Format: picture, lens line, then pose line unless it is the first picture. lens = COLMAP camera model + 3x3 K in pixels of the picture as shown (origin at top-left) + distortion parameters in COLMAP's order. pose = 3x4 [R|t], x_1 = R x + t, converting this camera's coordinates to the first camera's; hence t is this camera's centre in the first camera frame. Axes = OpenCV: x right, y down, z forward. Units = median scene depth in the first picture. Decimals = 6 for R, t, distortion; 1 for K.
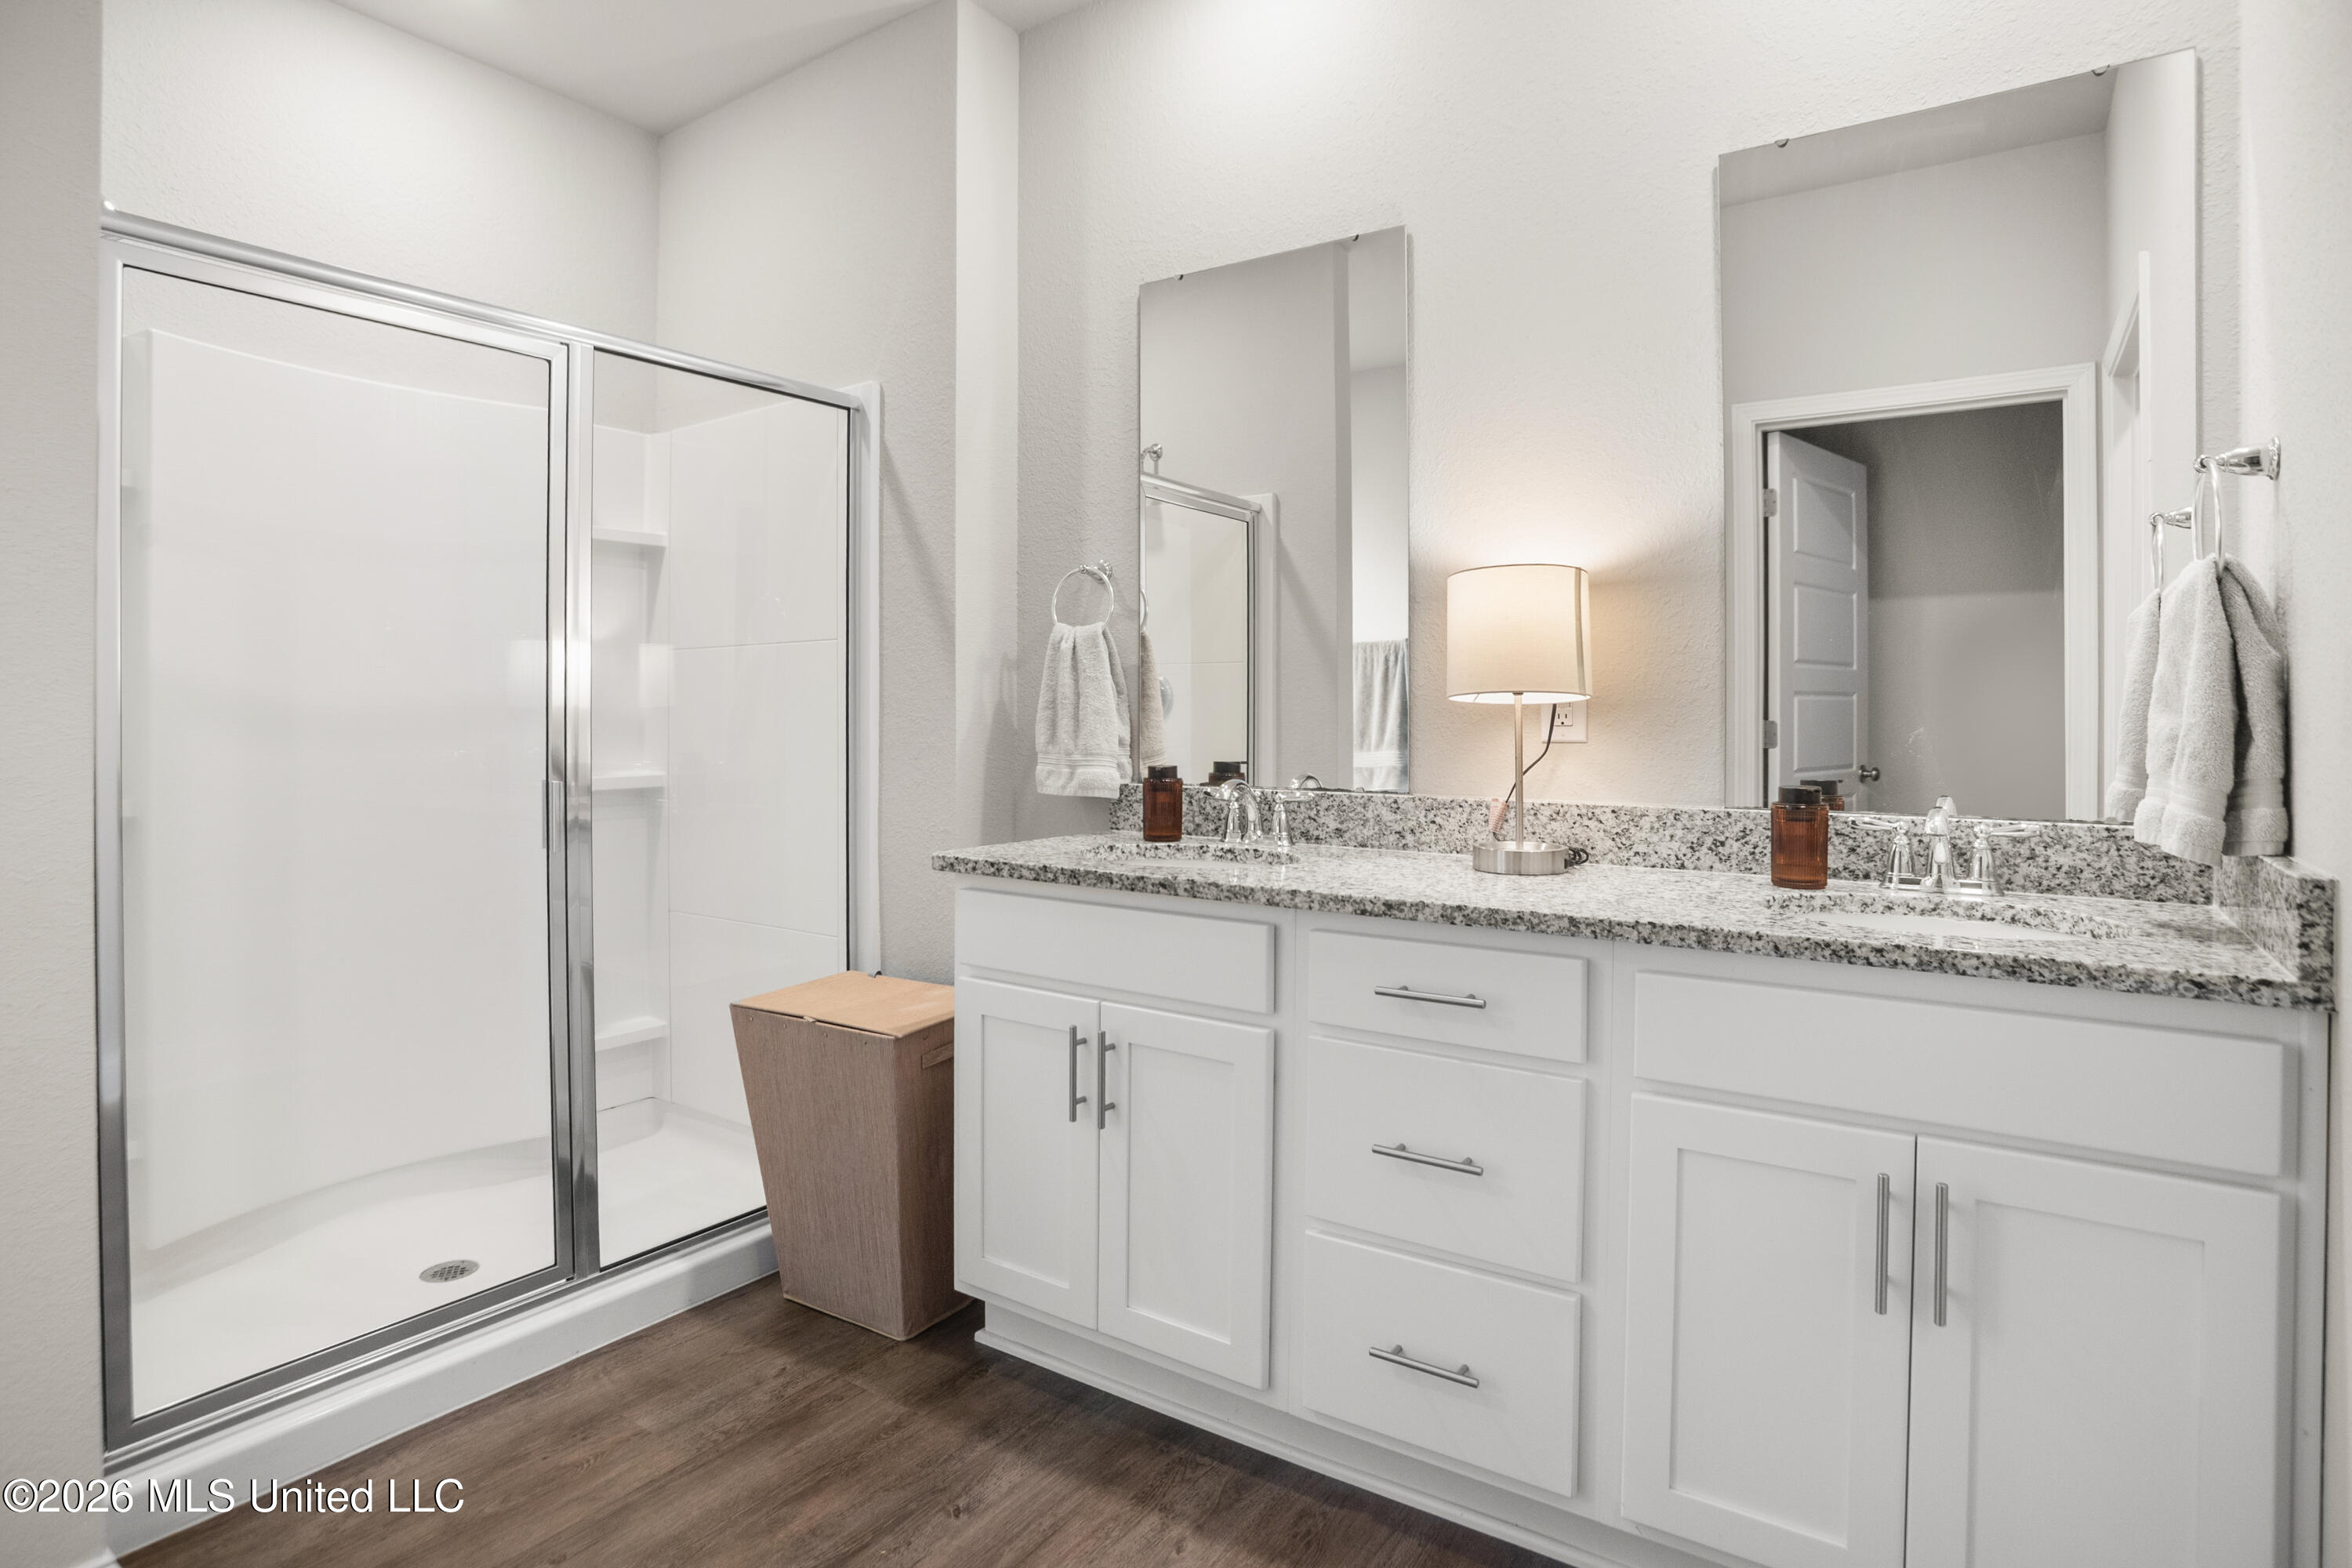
lens RADIAL K [[1230.2, 0, 1163.9], [0, 1230.2, 691.3], [0, 0, 1]] dist [-0.077097, 0.038879]
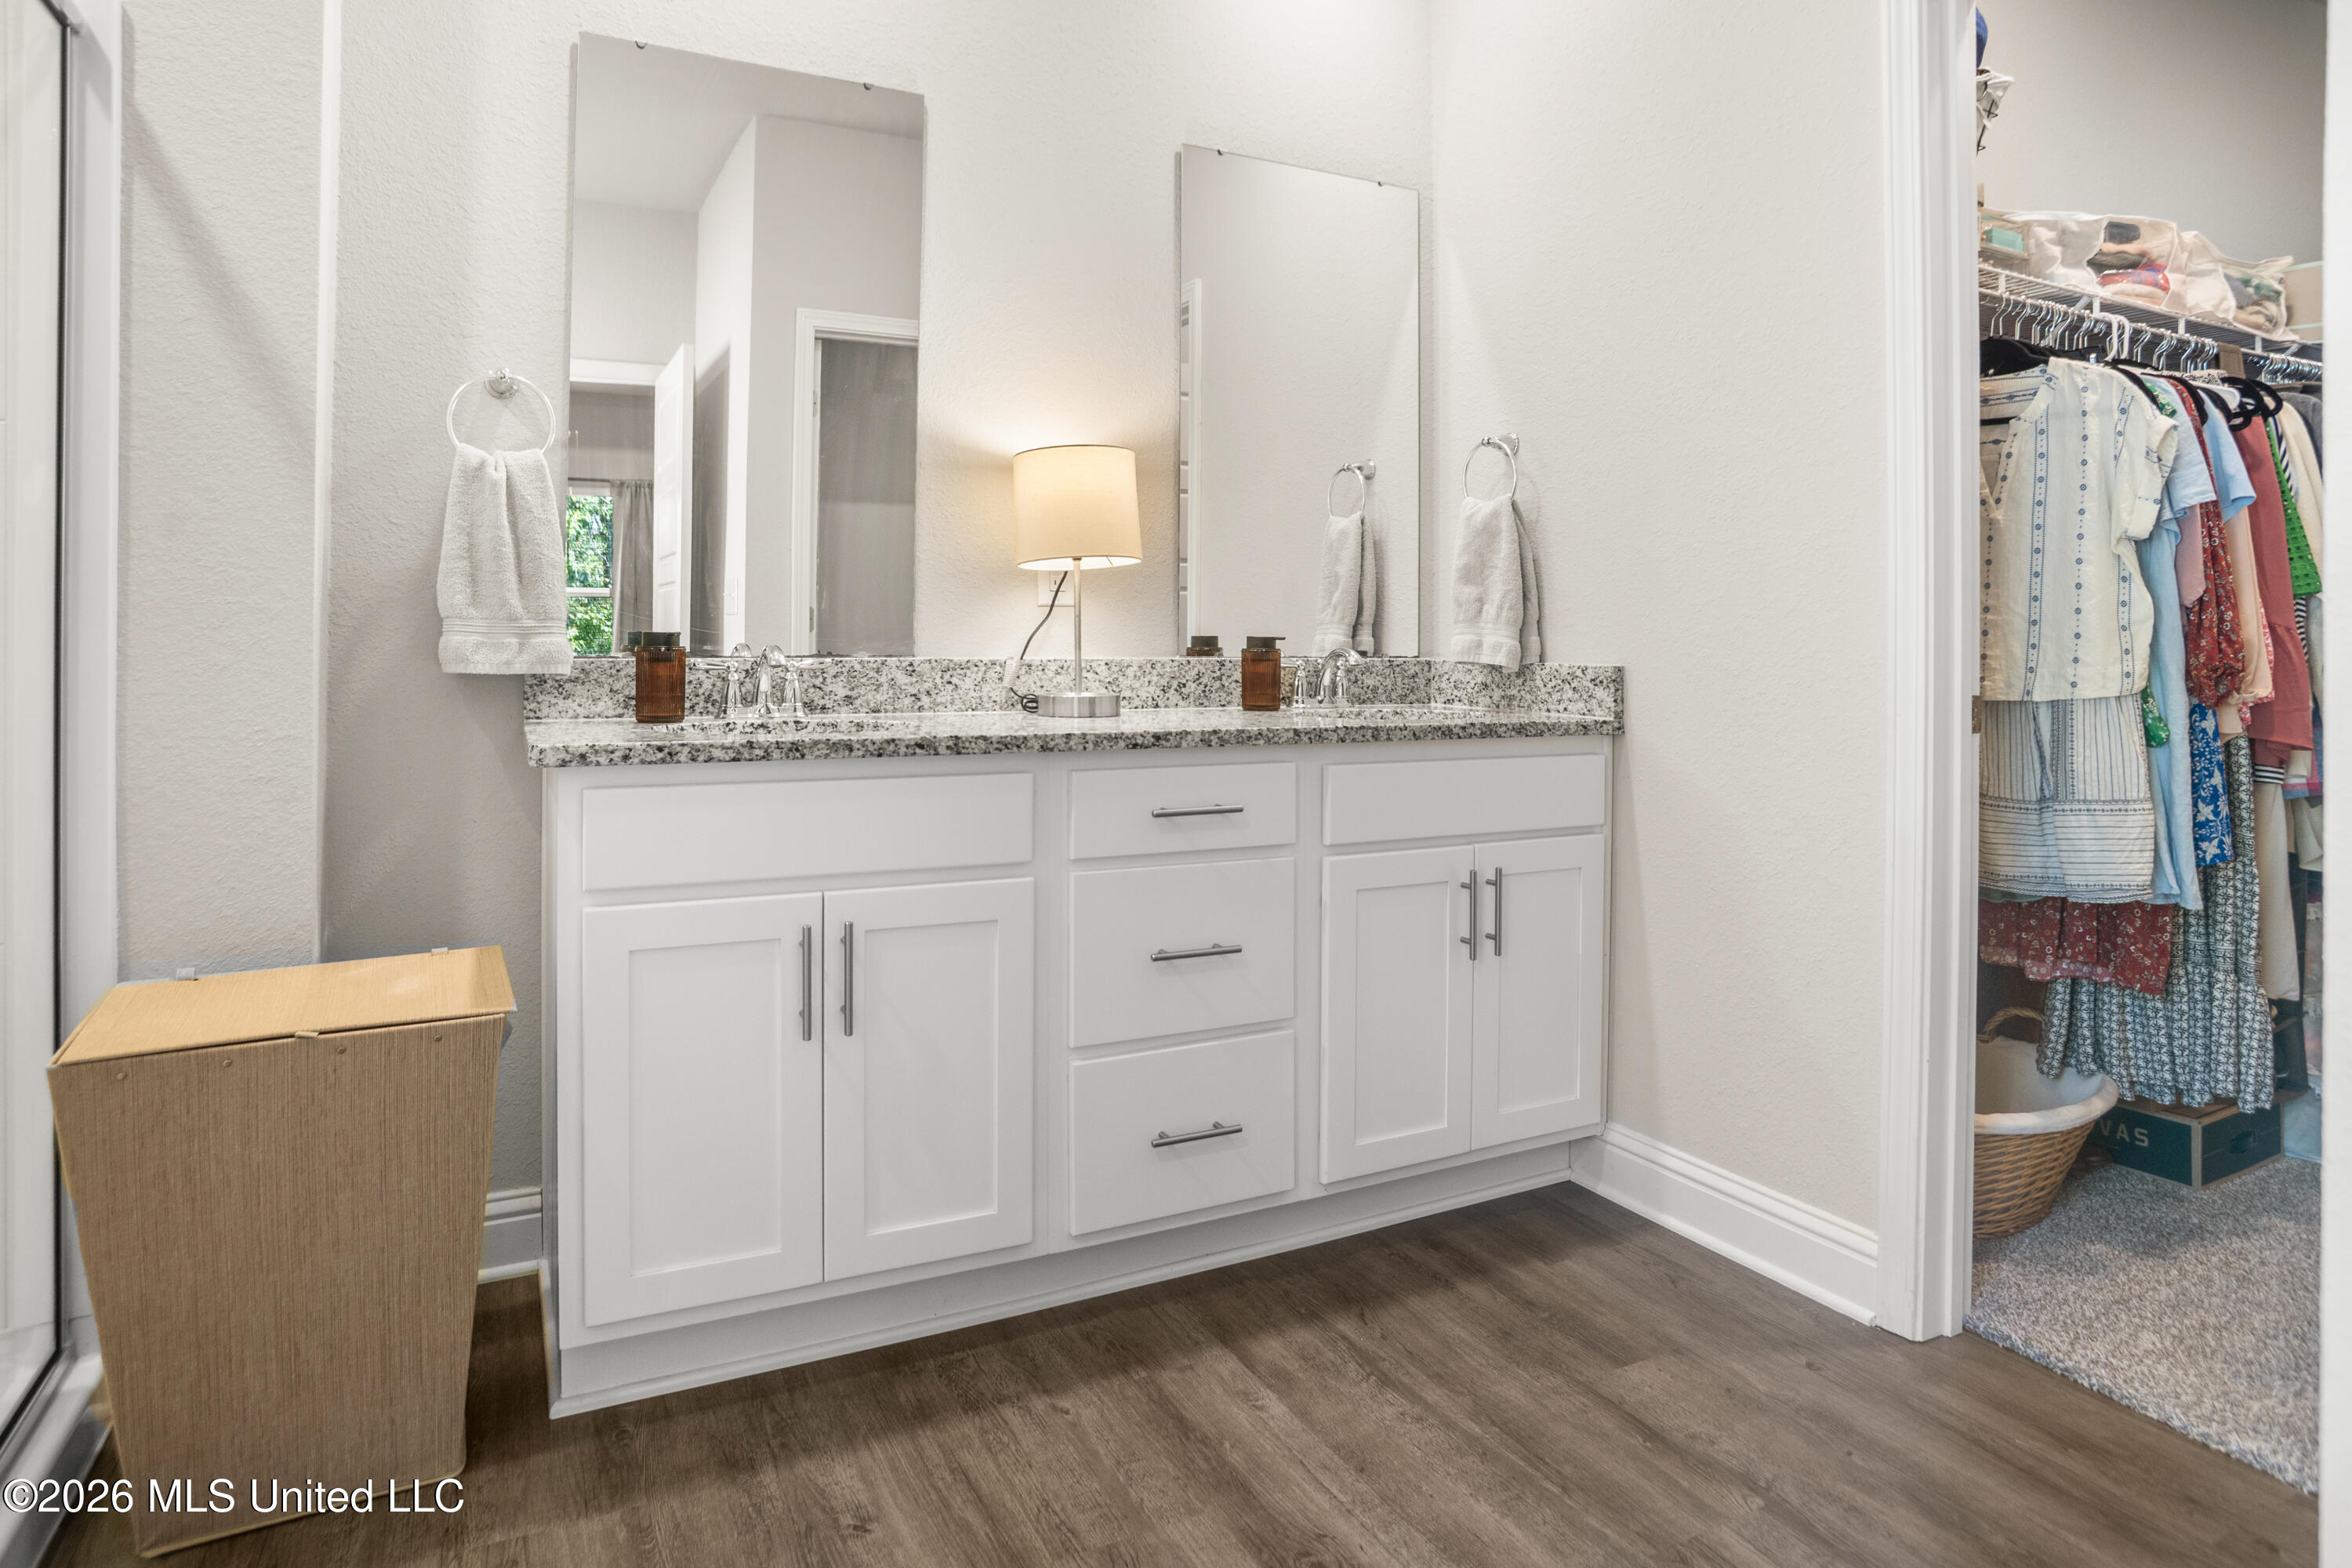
lens RADIAL K [[1263.5, 0, 1175.9], [0, 1263.5, 612.2], [0, 0, 1]] dist [-0.015621, 0.001222]
pose [[0.514827, 0.012155, 0.857208, -0.672892], [-0.019278, 0.999811, -0.002598, 0.052534], [-0.857077, -0.015188, 0.514964, 0.326216]]
